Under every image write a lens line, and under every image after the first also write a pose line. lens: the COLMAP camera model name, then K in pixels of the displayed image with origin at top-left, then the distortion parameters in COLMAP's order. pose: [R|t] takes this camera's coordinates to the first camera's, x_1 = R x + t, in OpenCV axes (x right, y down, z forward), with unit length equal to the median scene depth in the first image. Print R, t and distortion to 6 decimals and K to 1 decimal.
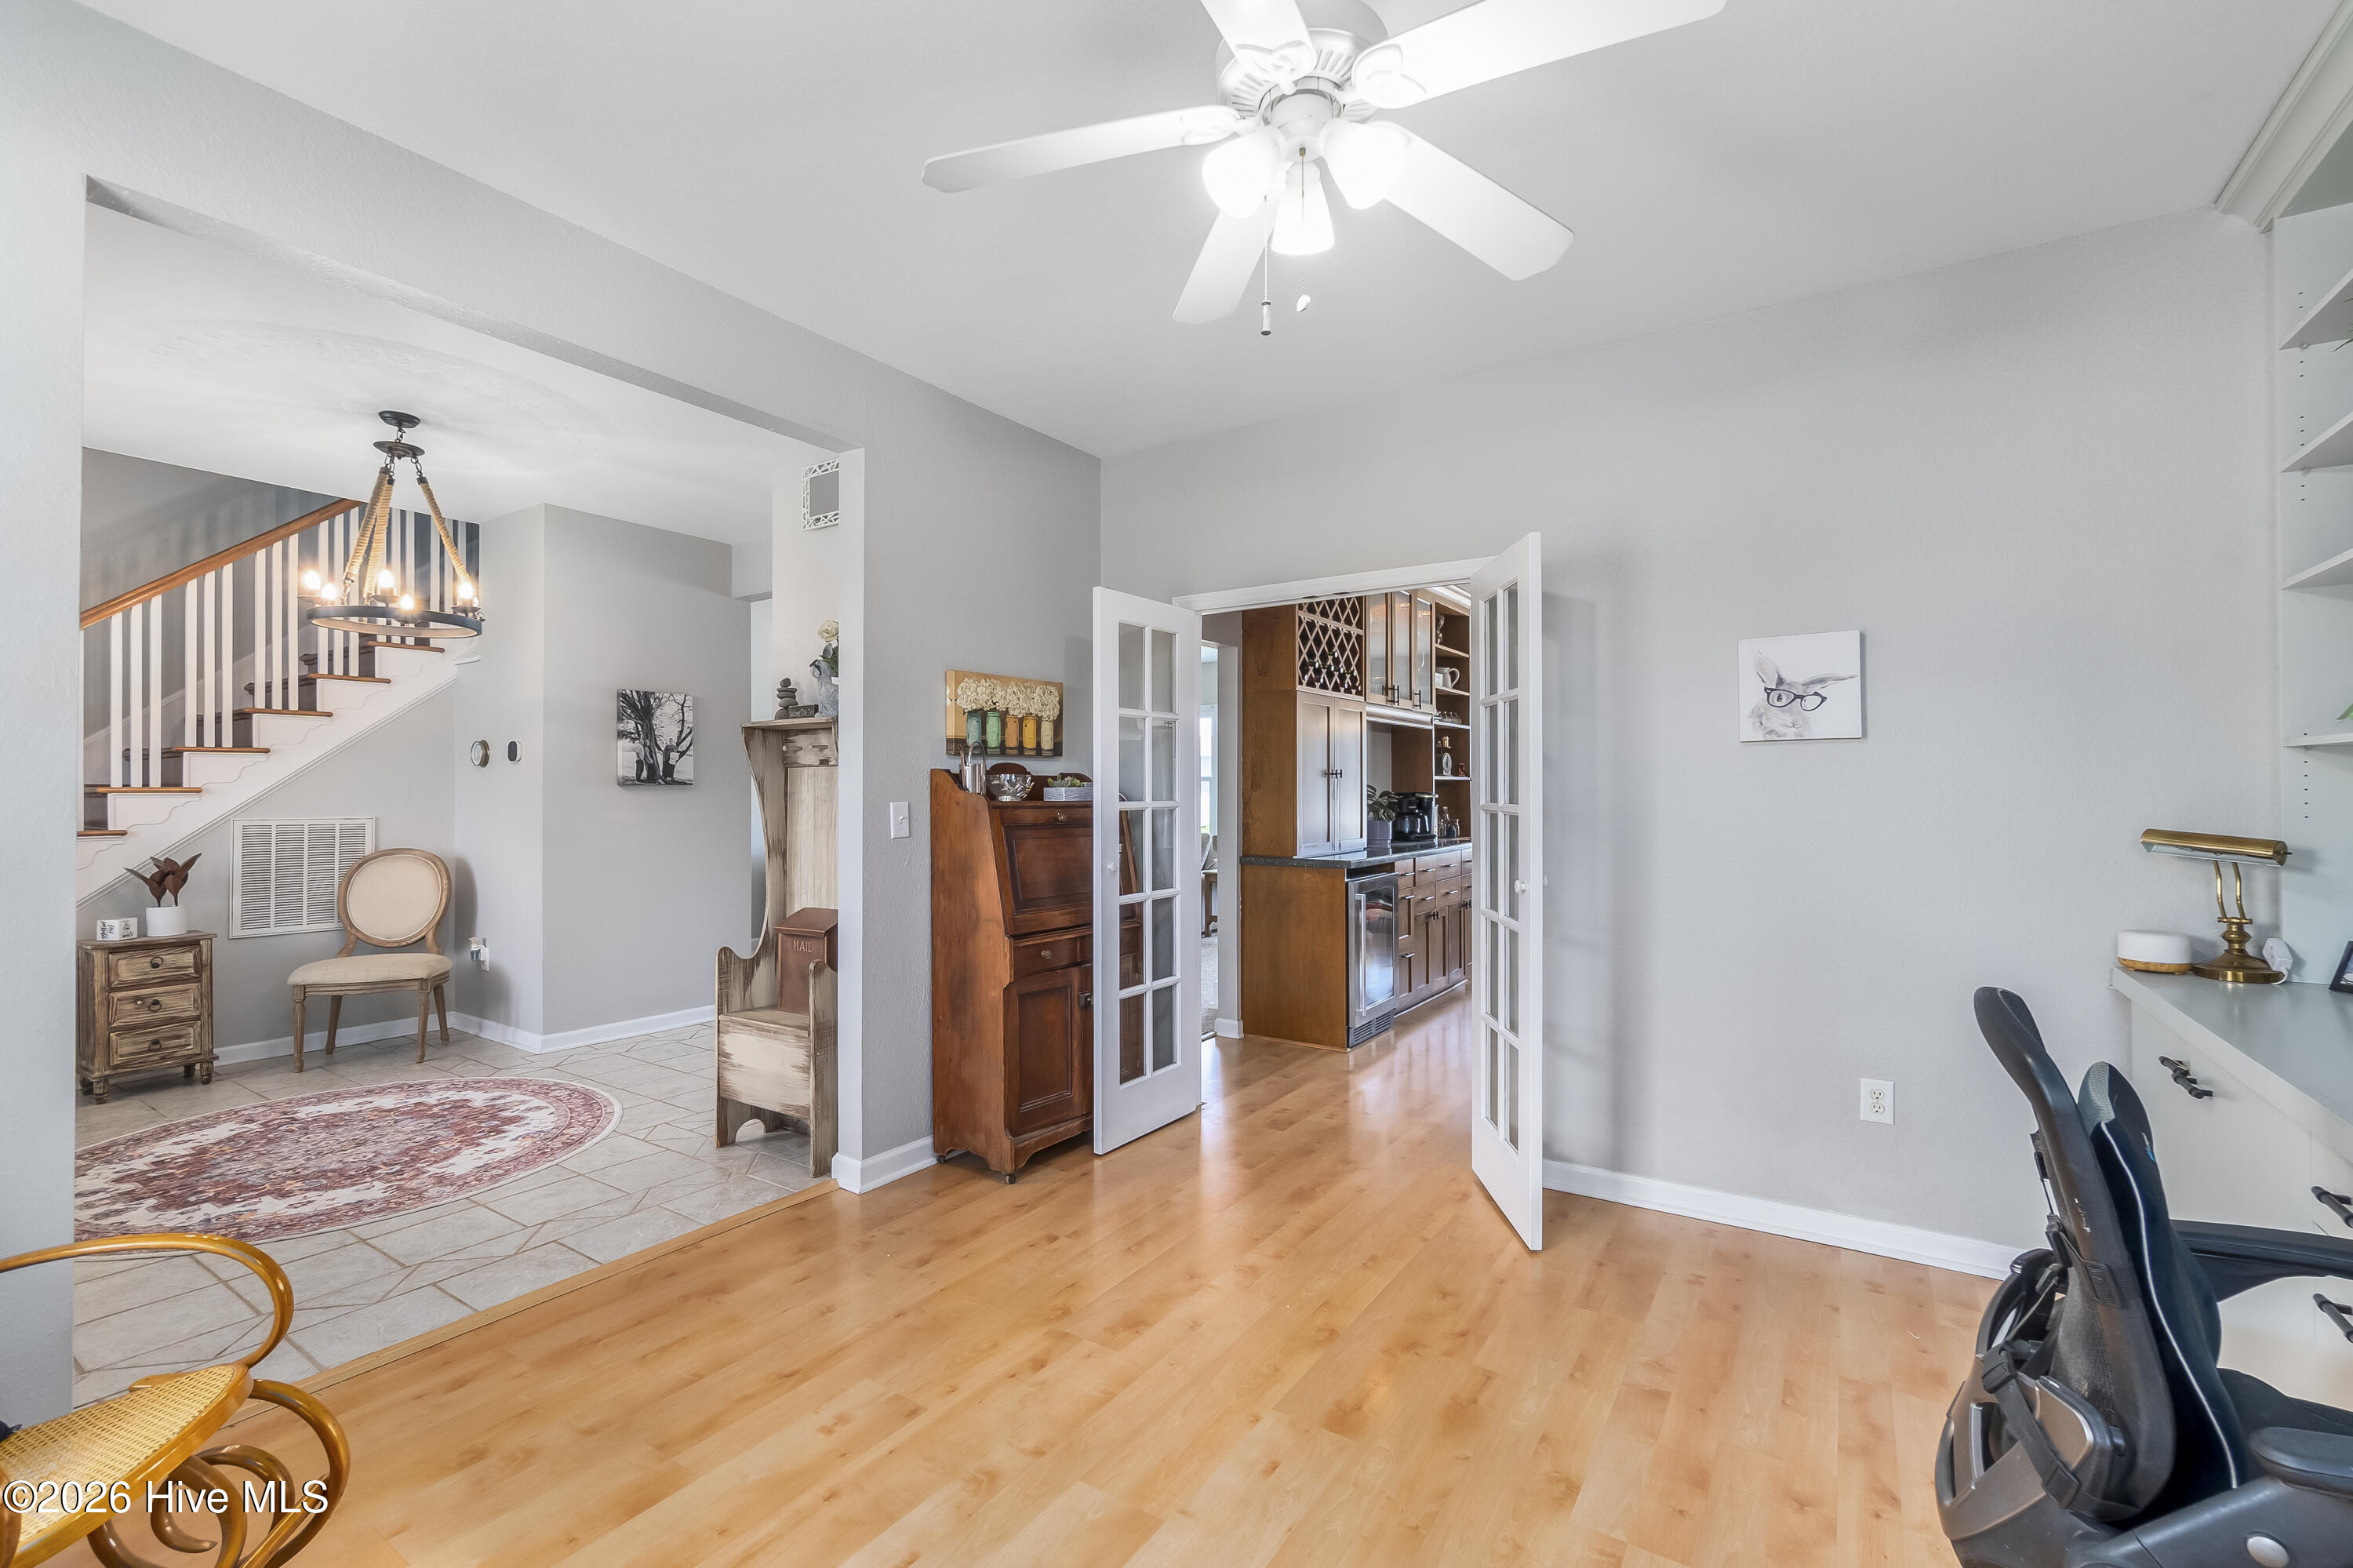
lens RADIAL K [[1019.4, 0, 1159.4], [0, 1019.4, 780.1], [0, 0, 1]] dist [-0.003314, 0.000198]
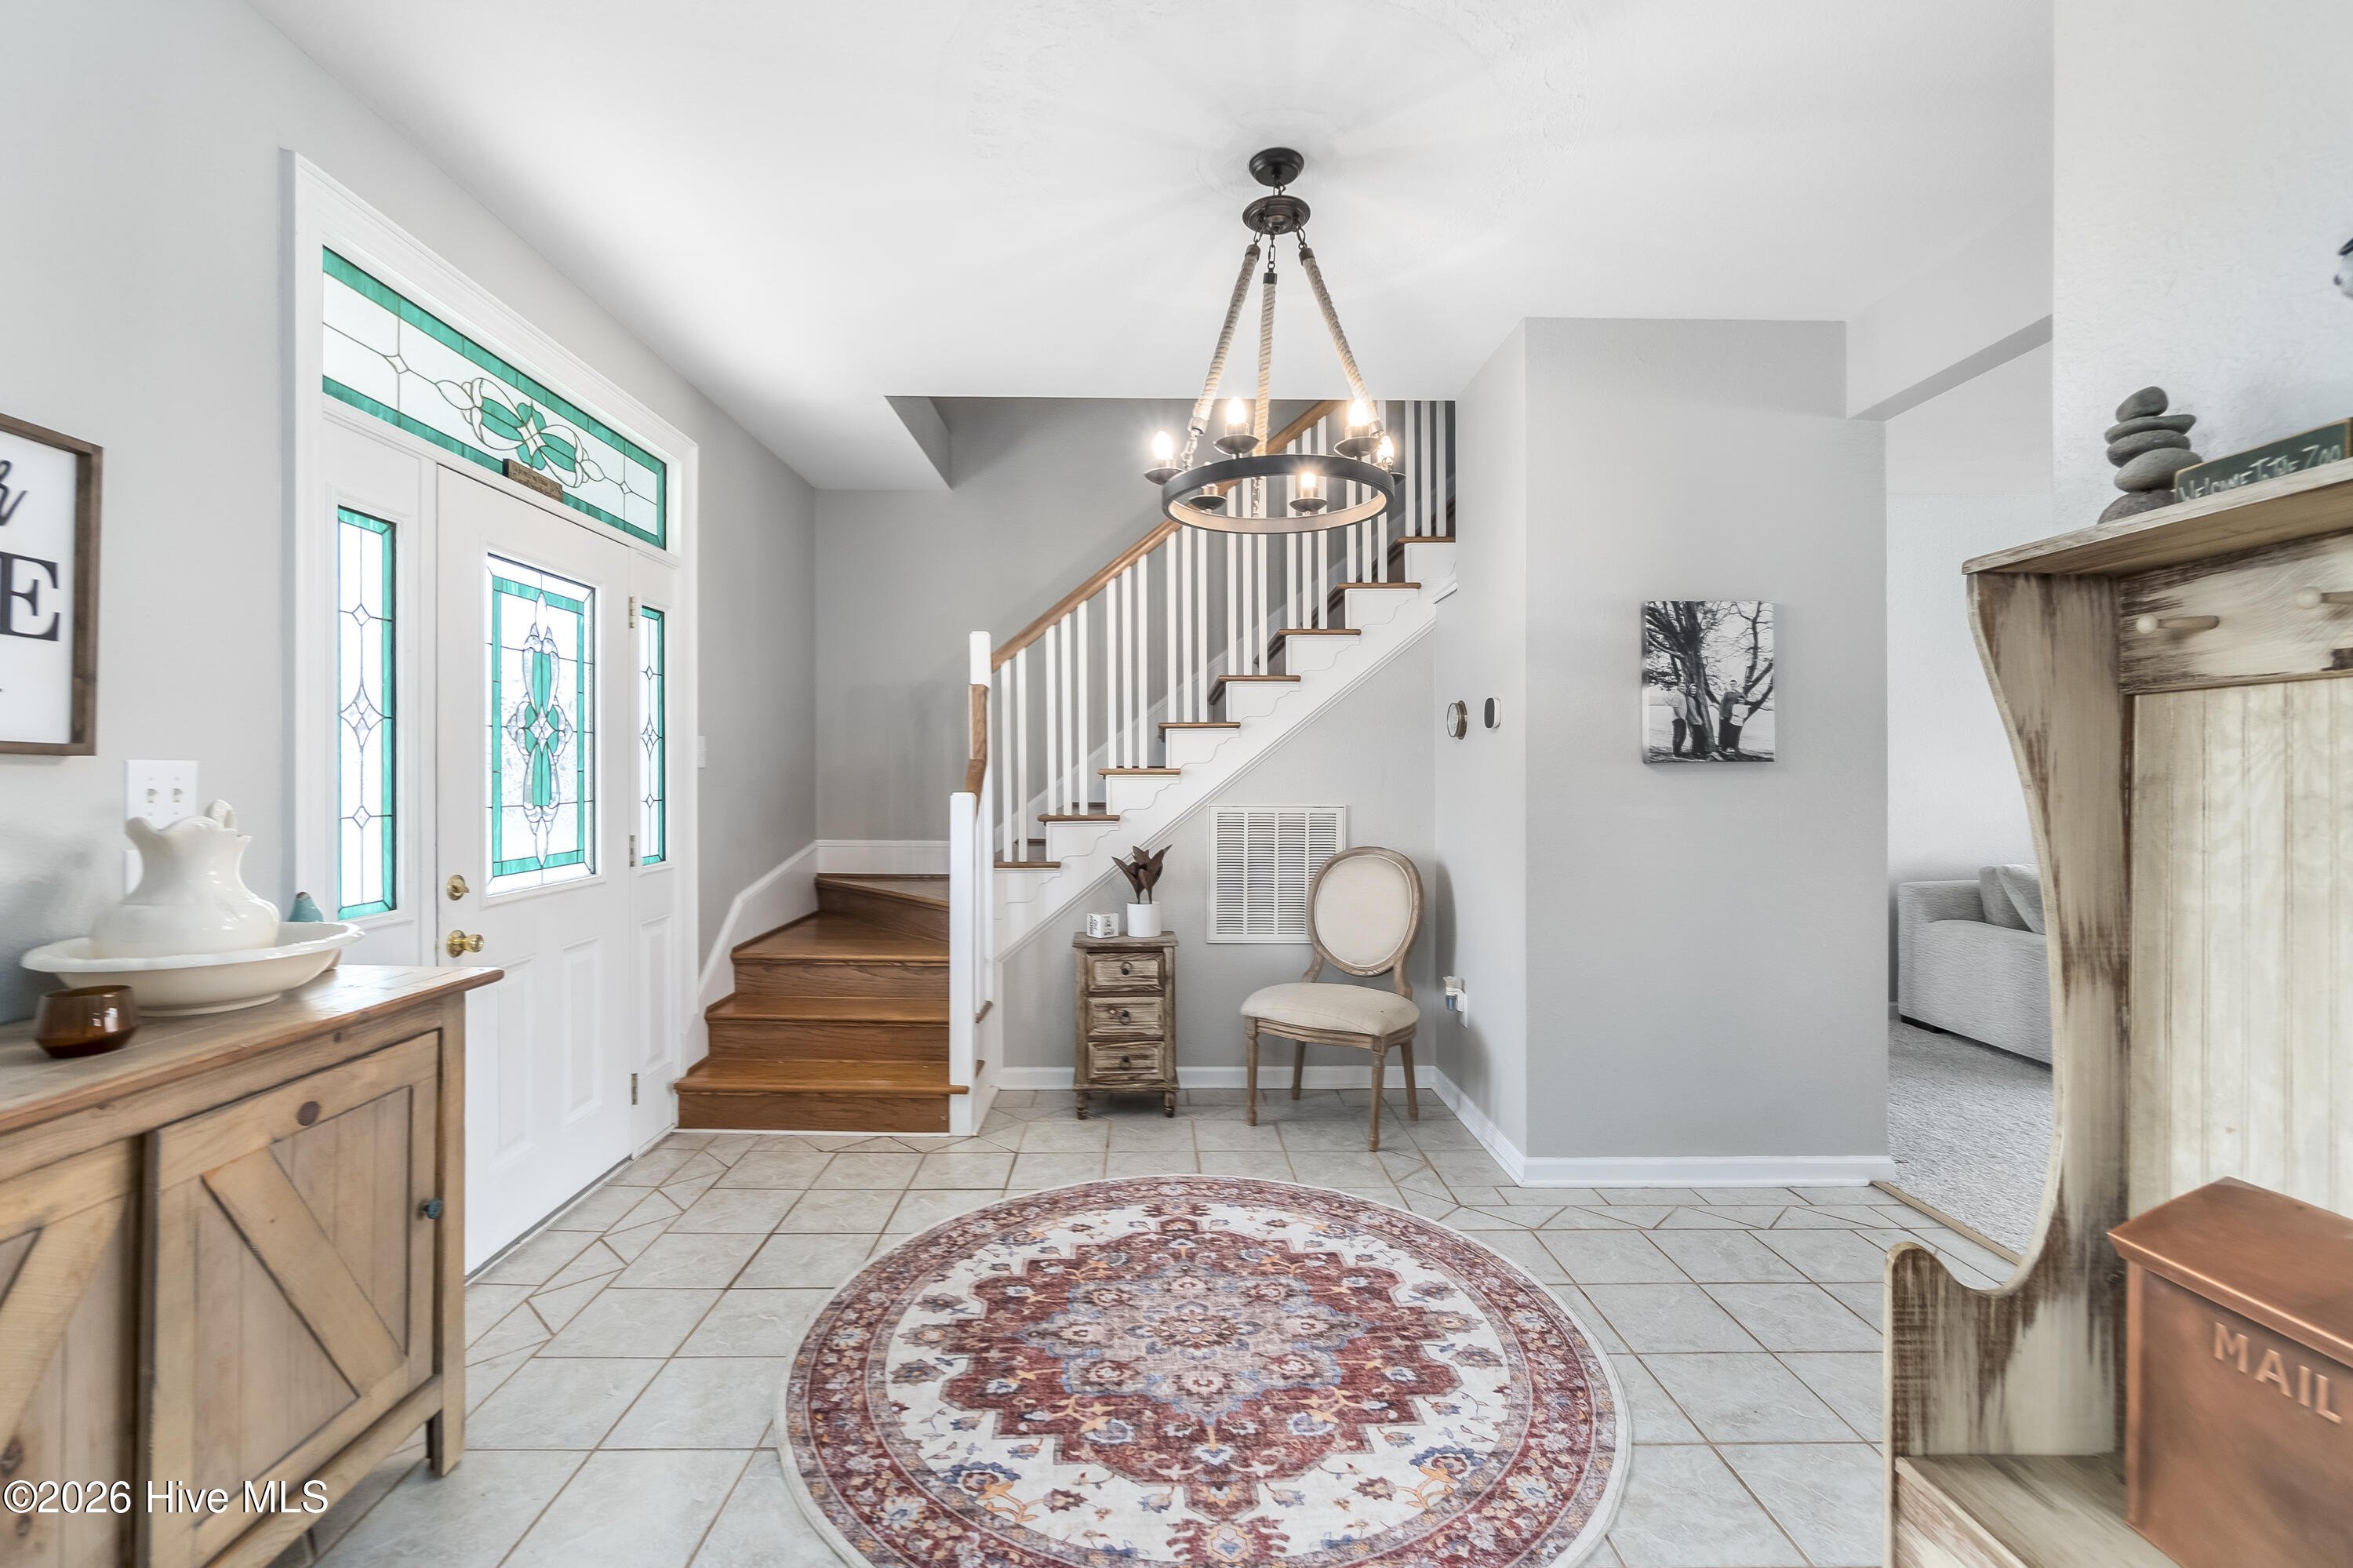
lens RADIAL K [[1019.4, 0, 1159.4], [0, 1019.4, 780.1], [0, 0, 1]] dist [-0.003314, 0.000198]
pose [[0.576159, 0.004535, -0.817325, -0.257323], [0.010056, 0.999870, 0.012636, 0.006318], [0.817275, -0.015500, 0.576039, 0.528302]]
